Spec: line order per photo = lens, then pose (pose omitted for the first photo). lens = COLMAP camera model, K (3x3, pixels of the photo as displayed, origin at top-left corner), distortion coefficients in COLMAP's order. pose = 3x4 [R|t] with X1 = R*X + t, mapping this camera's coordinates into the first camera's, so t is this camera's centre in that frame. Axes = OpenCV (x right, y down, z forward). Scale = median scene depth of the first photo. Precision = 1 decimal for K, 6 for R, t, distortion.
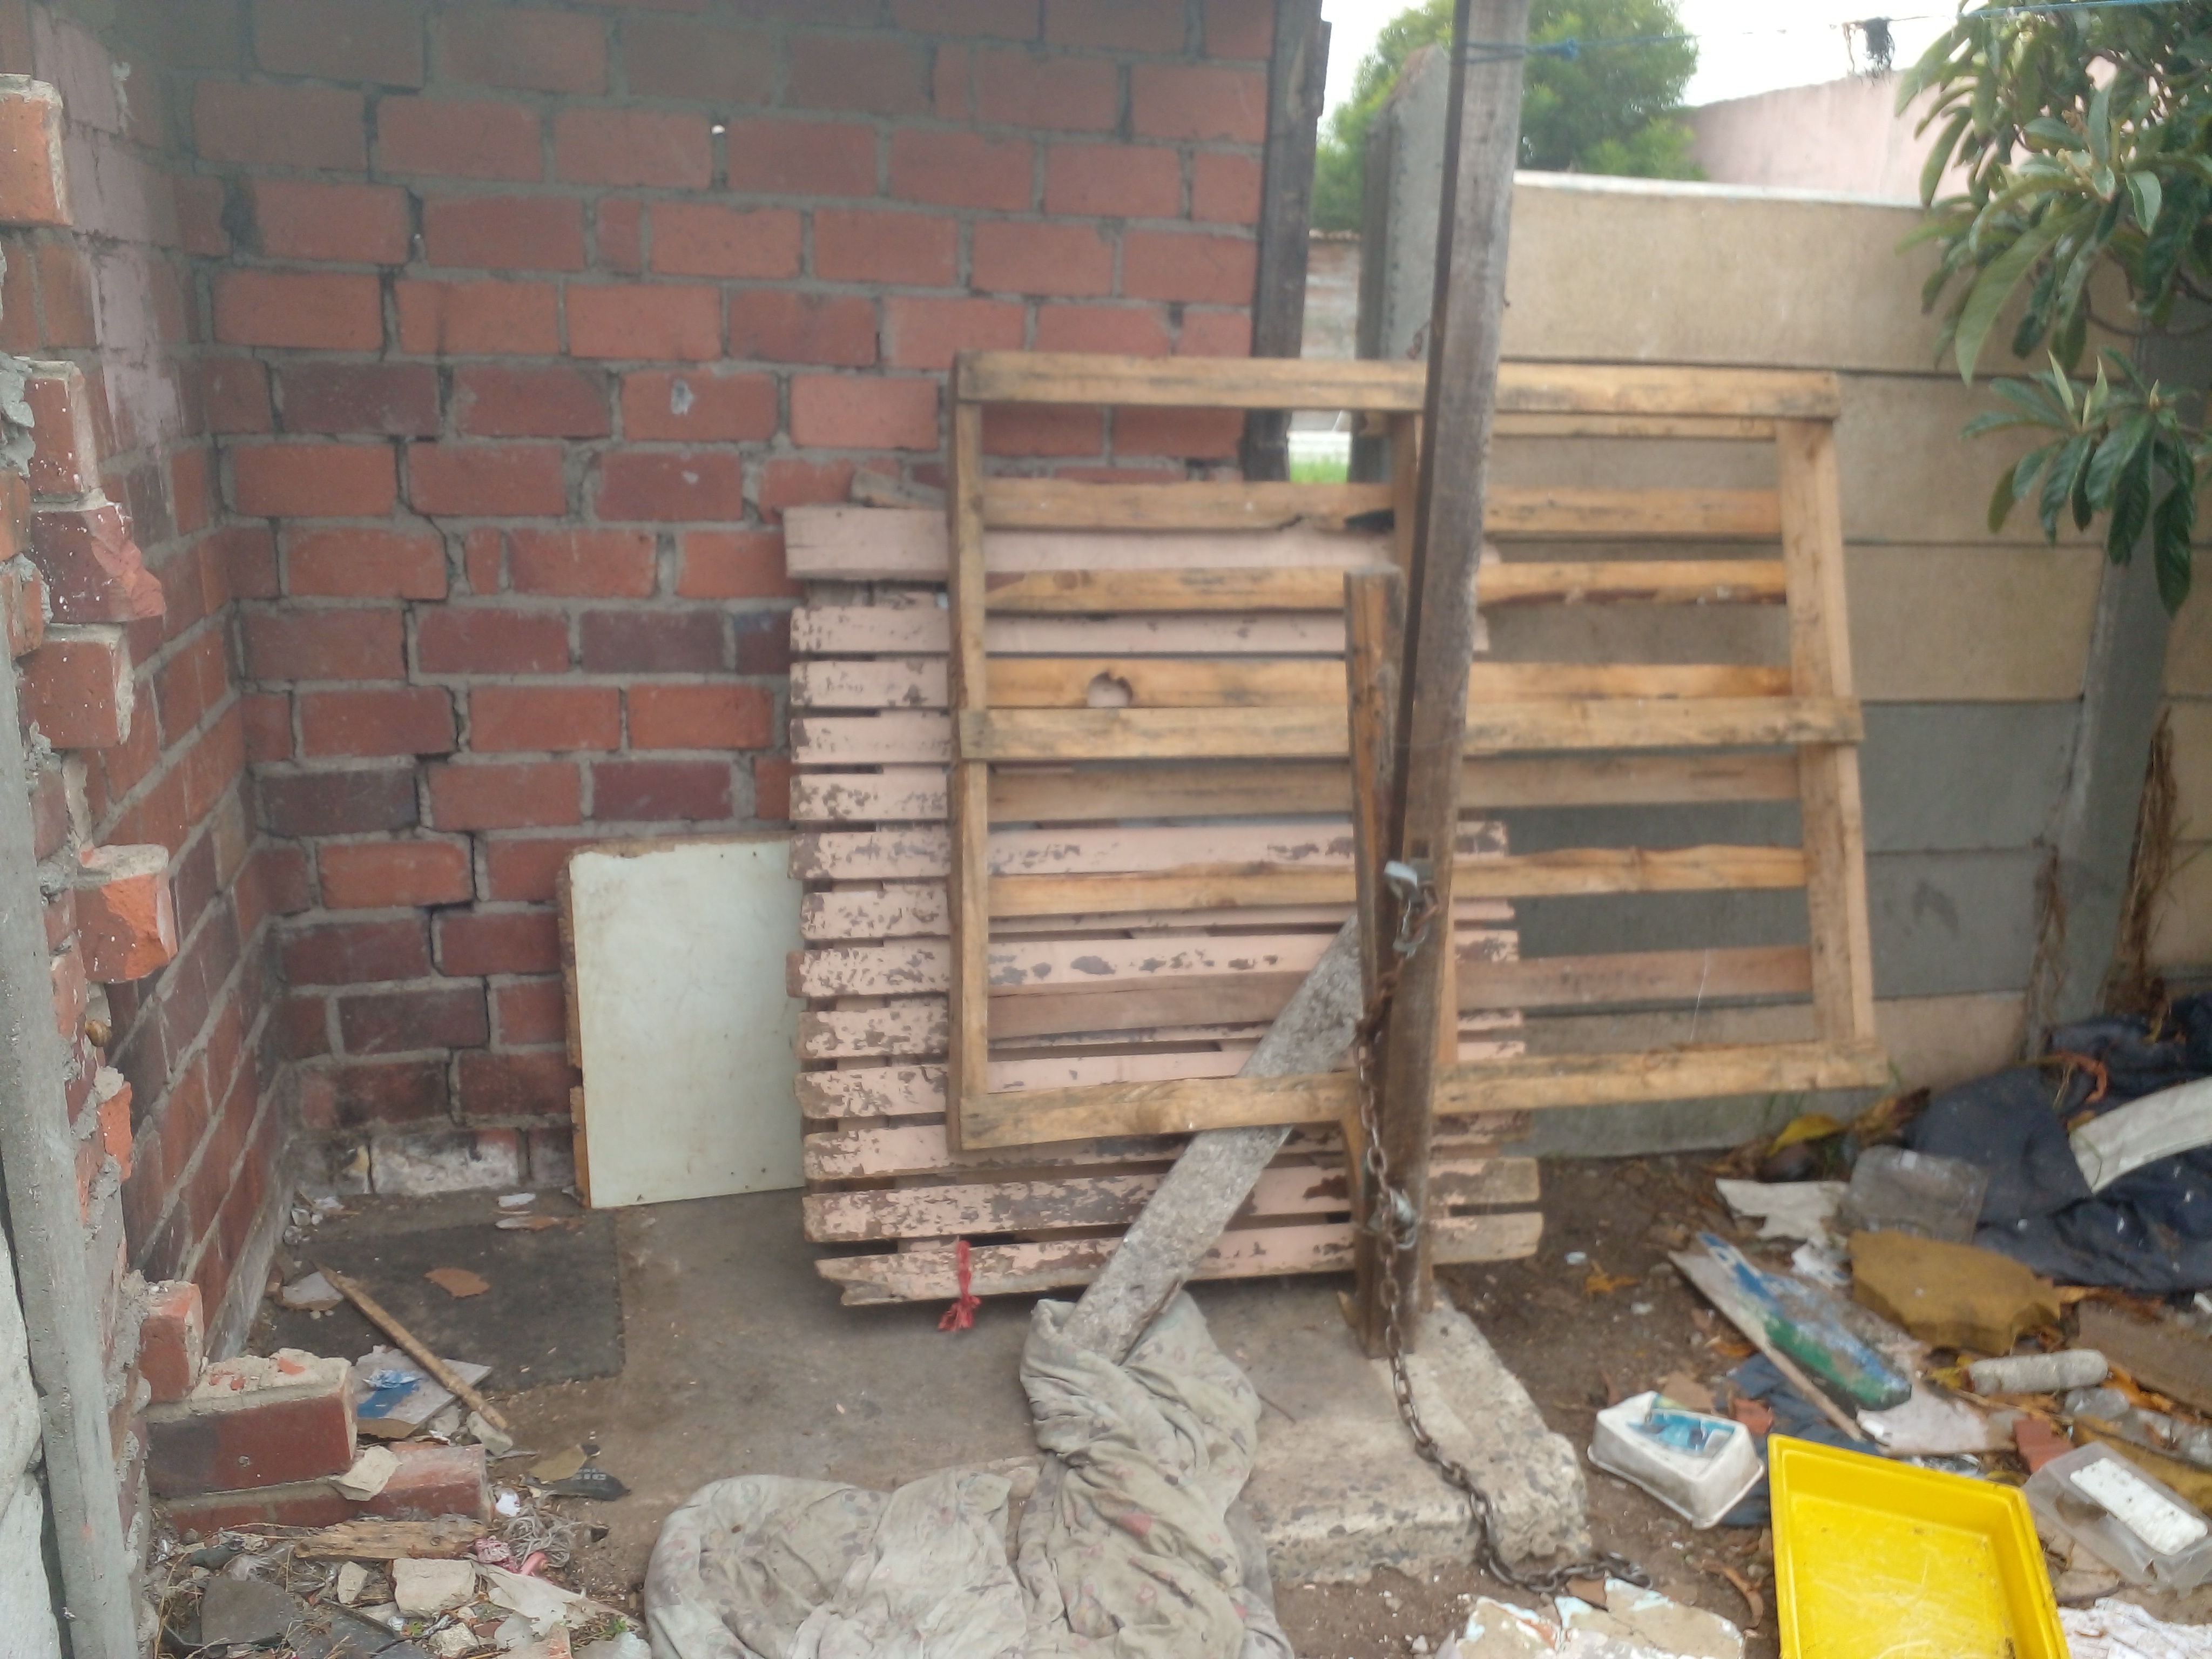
lens RADIAL K [[1753.7, 0, 1085.0], [0, 1753.7, 844.2], [0, 0, 1]] dist [0.037312, 0.027131]
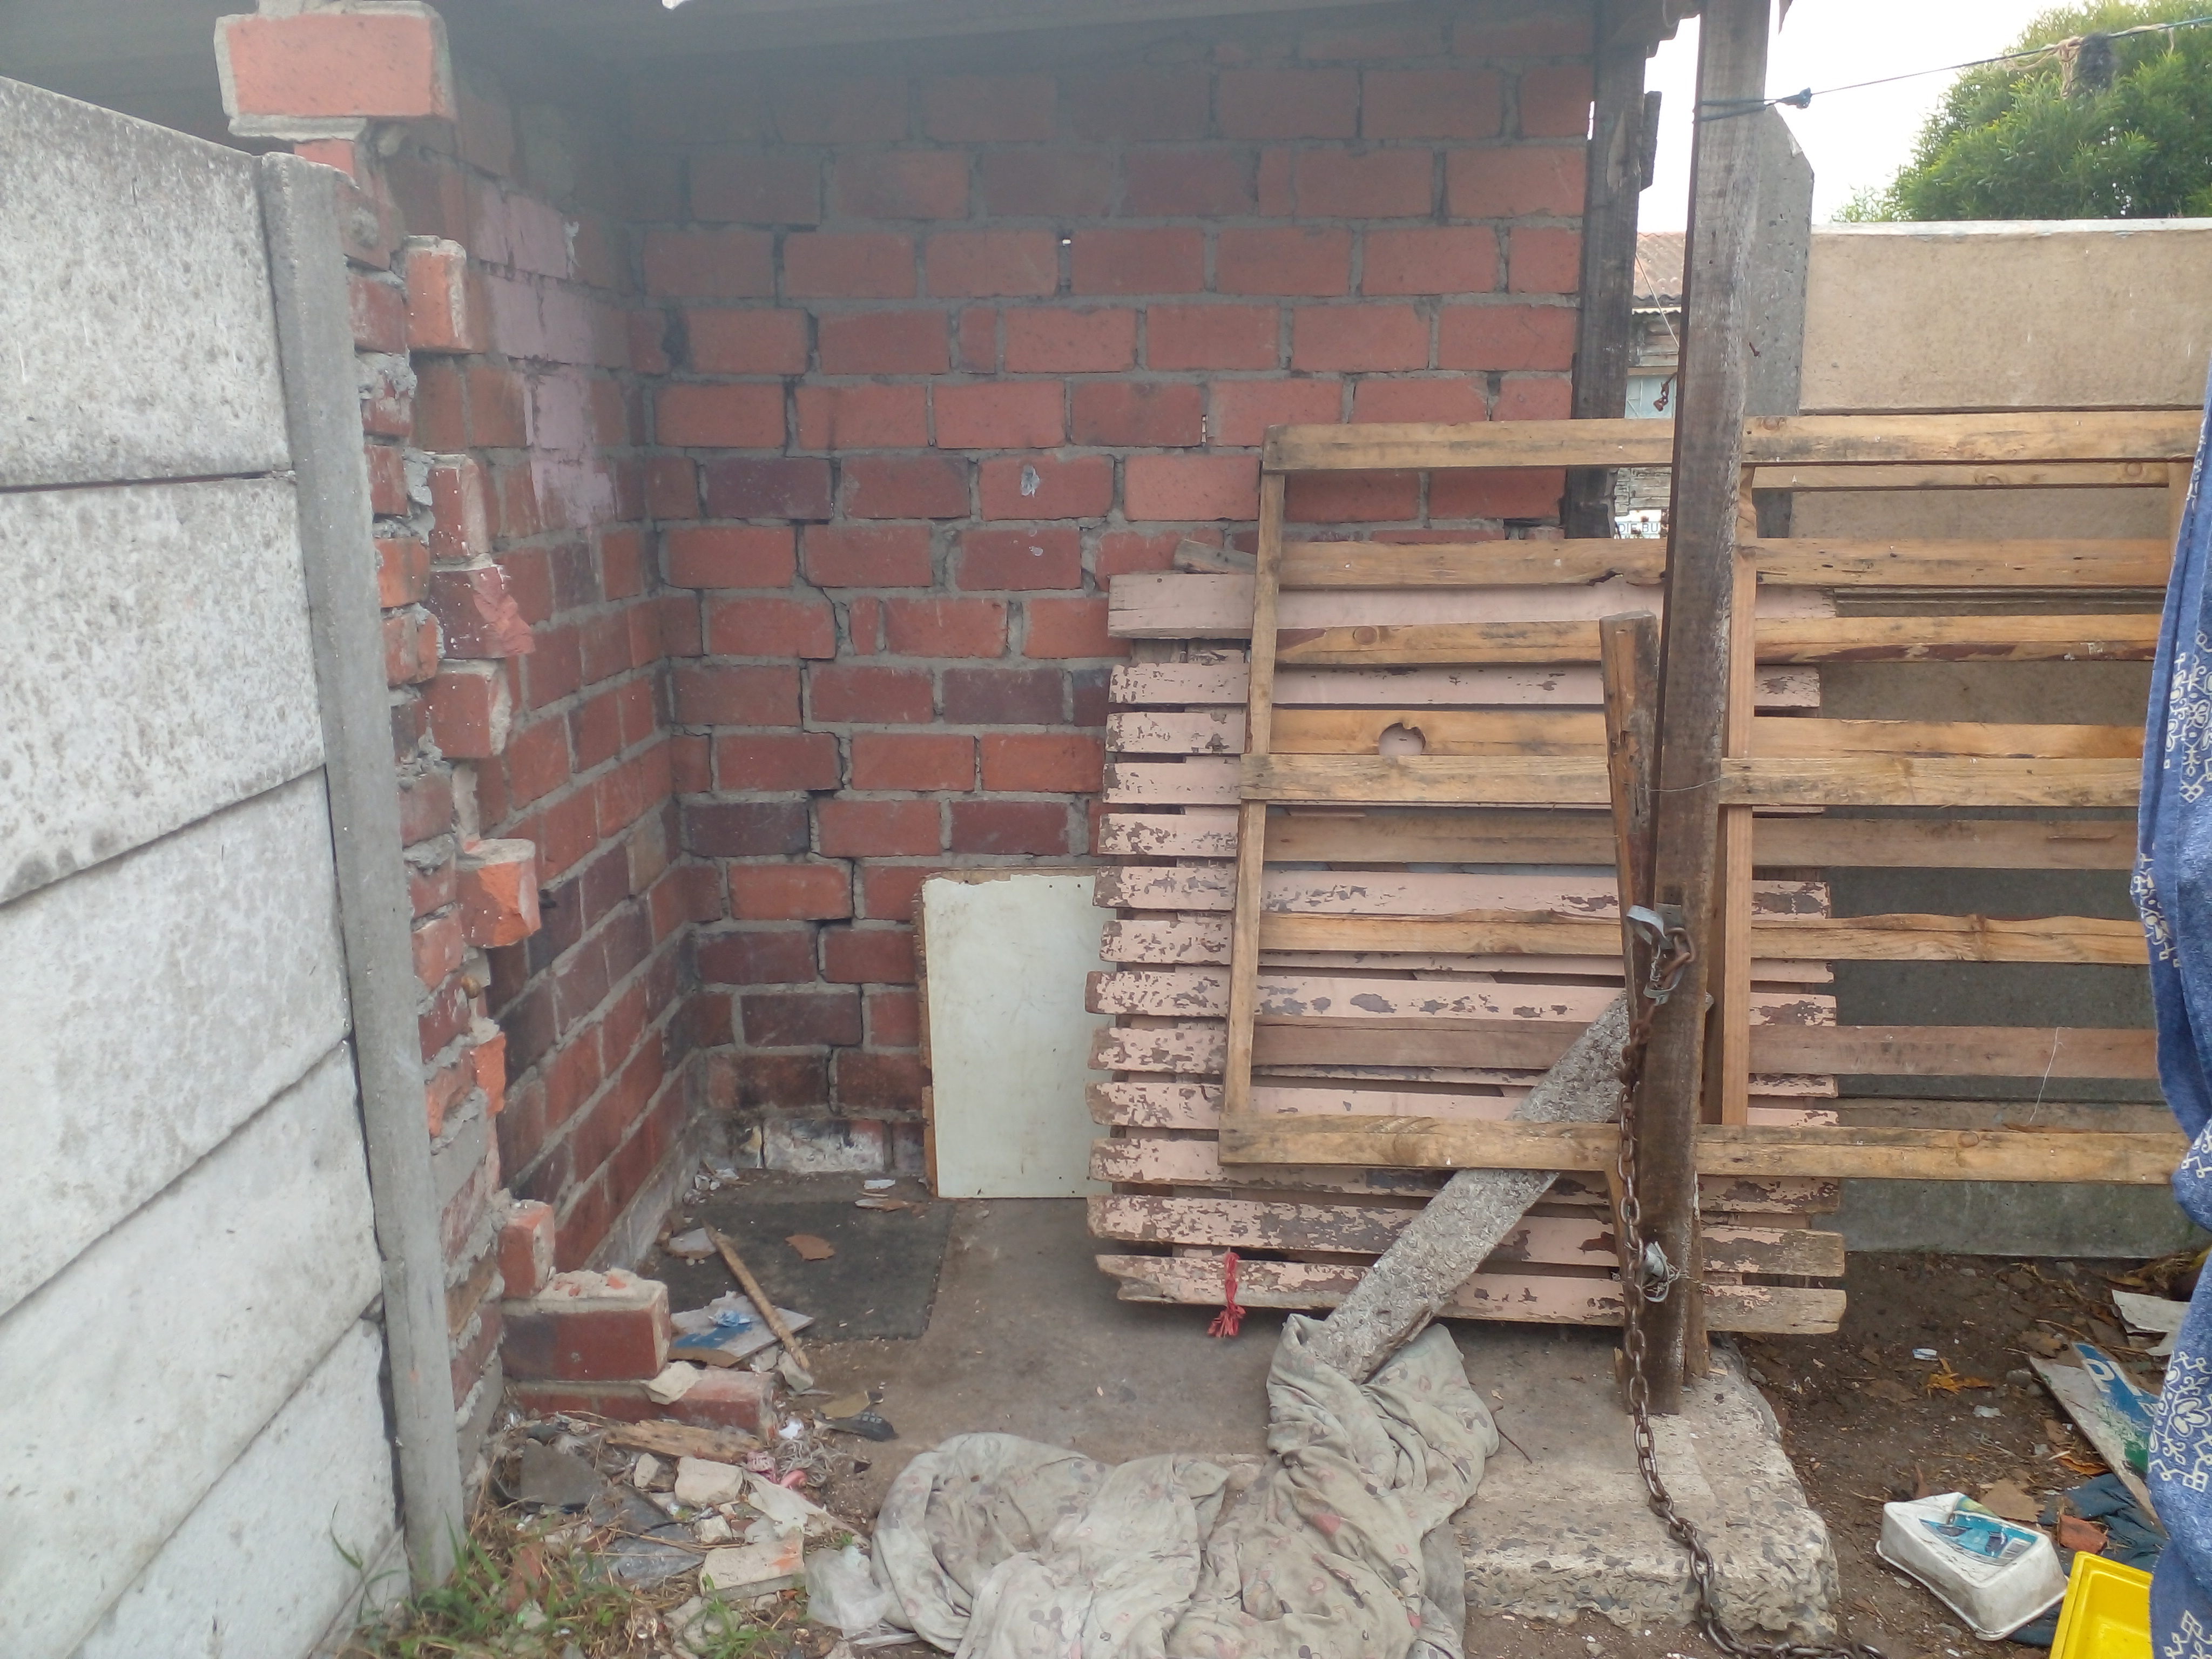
lens RADIAL K [[1706.5, 0, 1144.7], [0, 1706.5, 853.1], [0, 0, 1]] dist [0.181394, -0.247304]
pose [[0.960488, 0.029959, -0.276705, 0.160754], [-0.042212, 0.998369, -0.038428, 0.026553], [0.275102, 0.048590, 0.960186, -0.033963]]
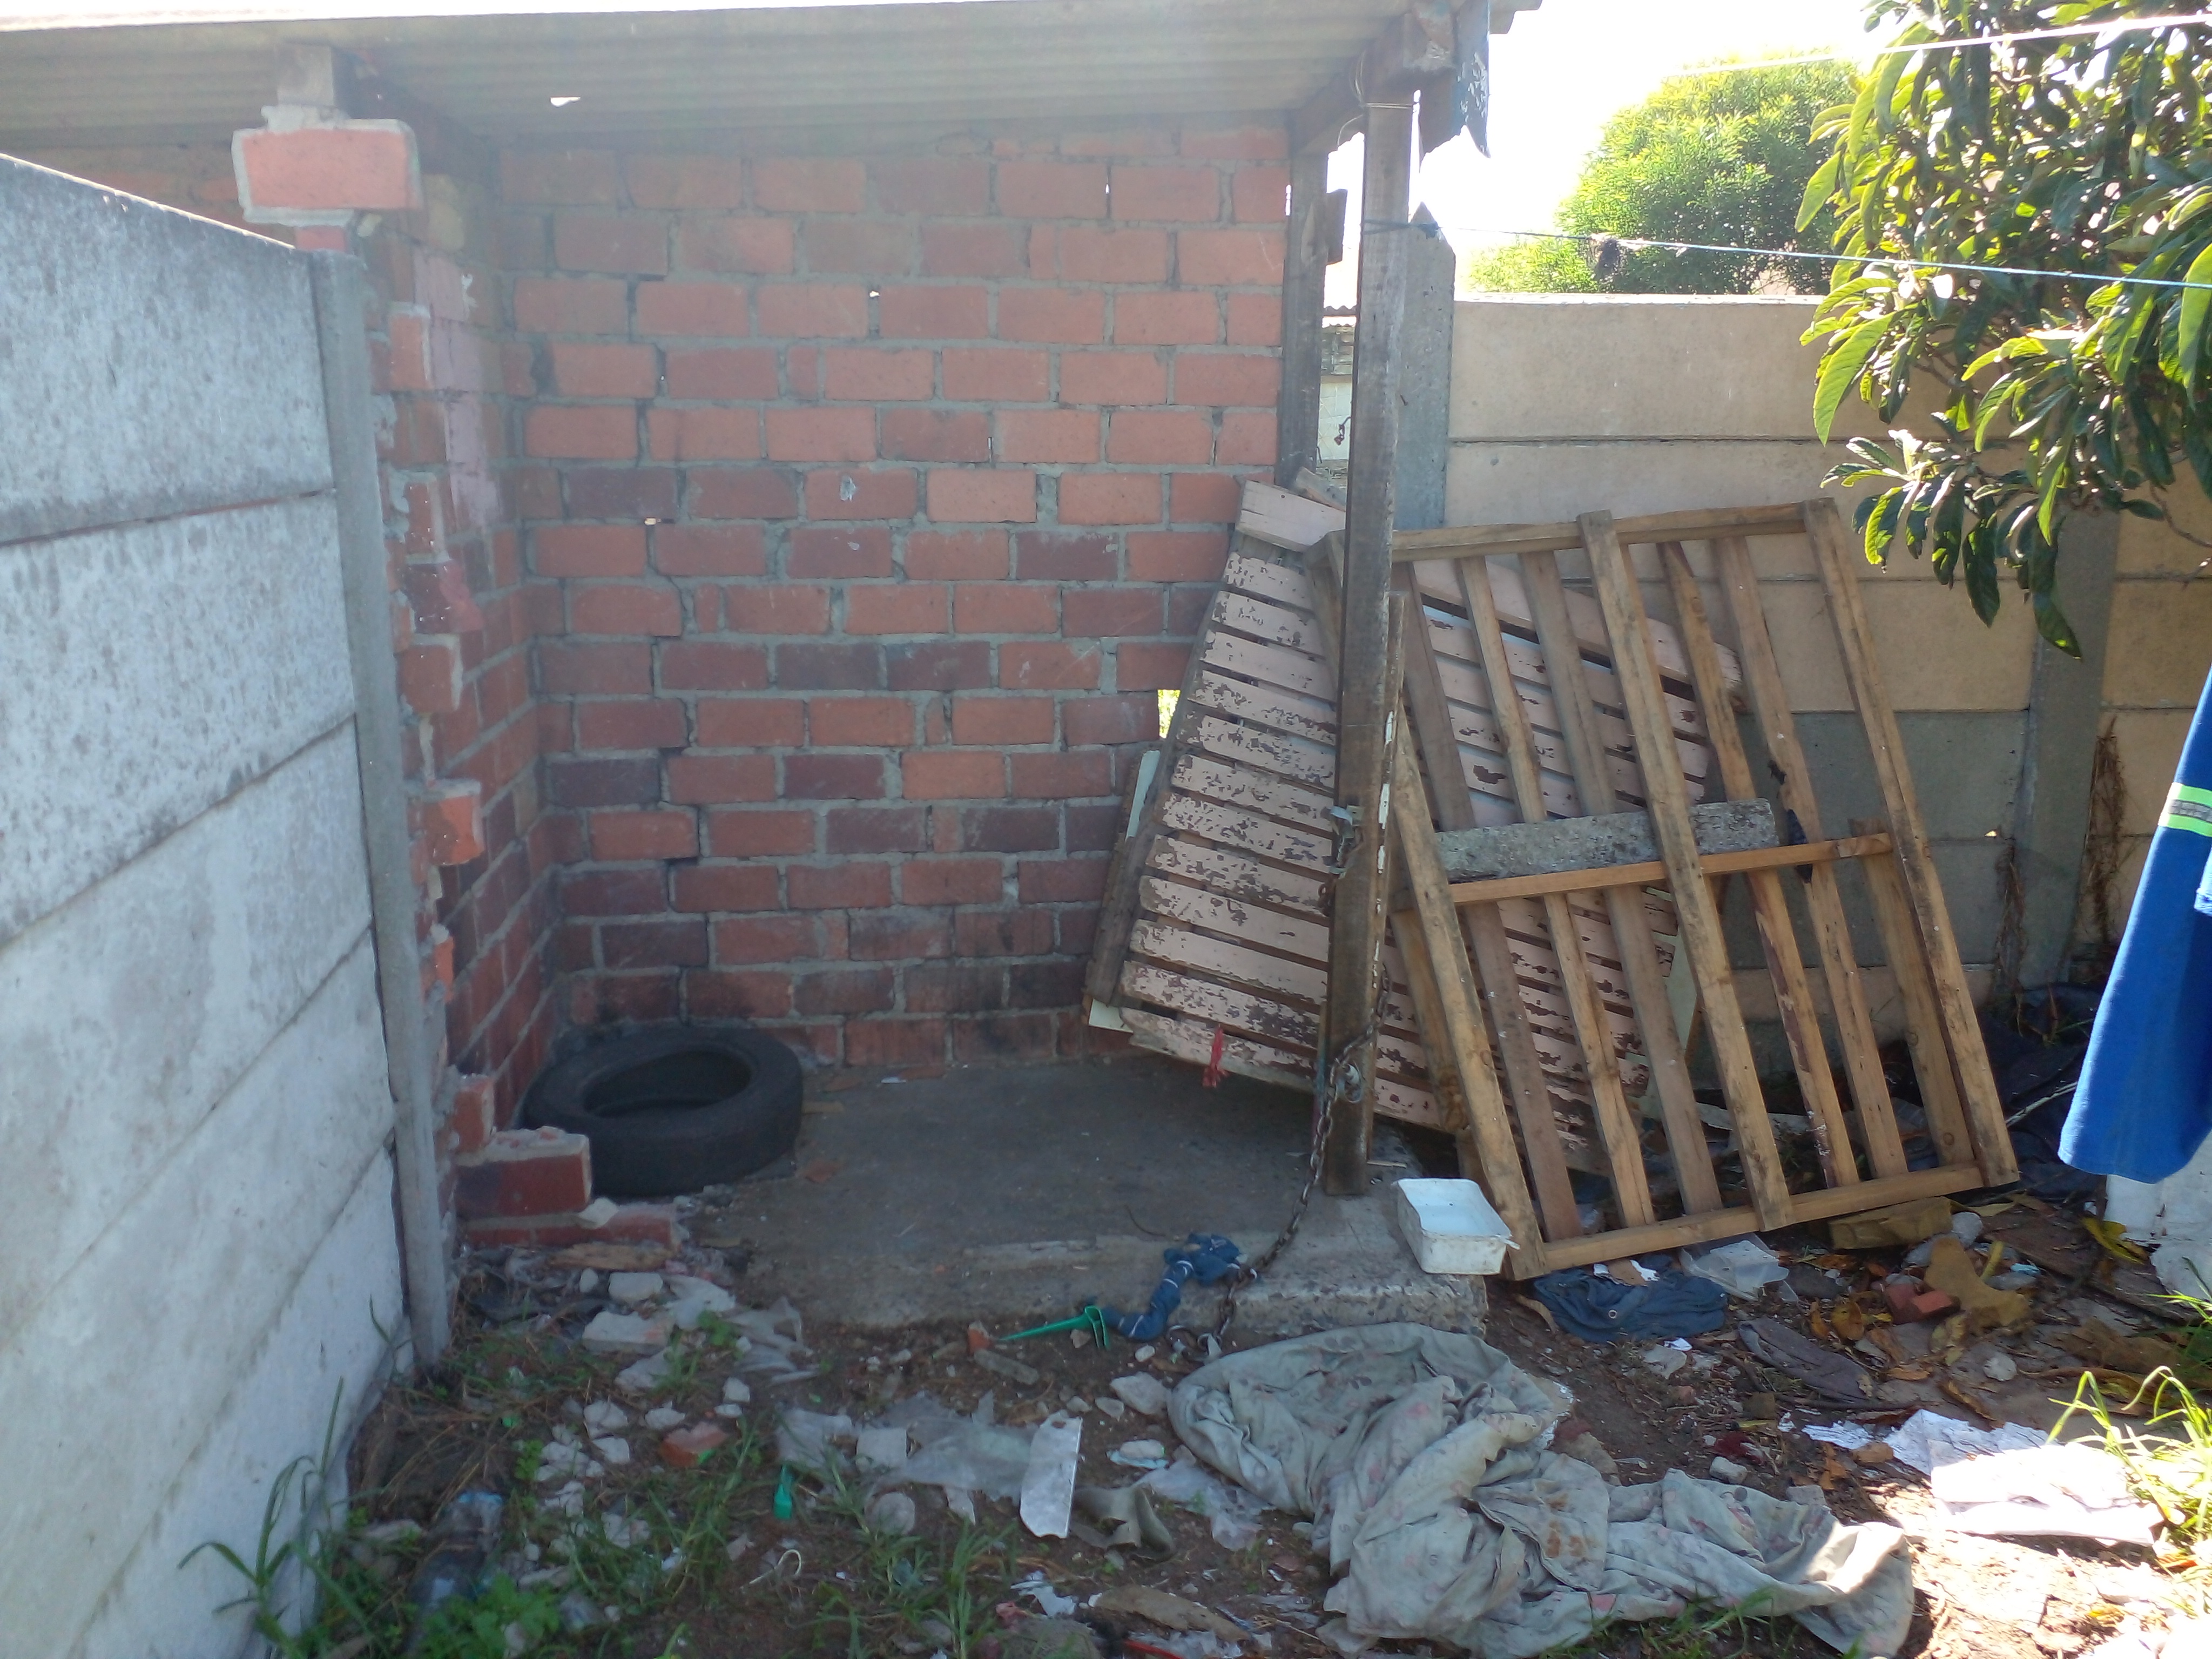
lens RADIAL K [[1712.4, 0, 1104.8], [0, 1712.4, 823.6], [0, 0, 1]] dist [0.165796, -0.006073]
pose [[0.989615, 0.003568, -0.143702, 0.169624], [-0.011195, 0.998569, -0.052300, 0.078900], [0.143309, 0.053366, 0.988238, -0.301235]]
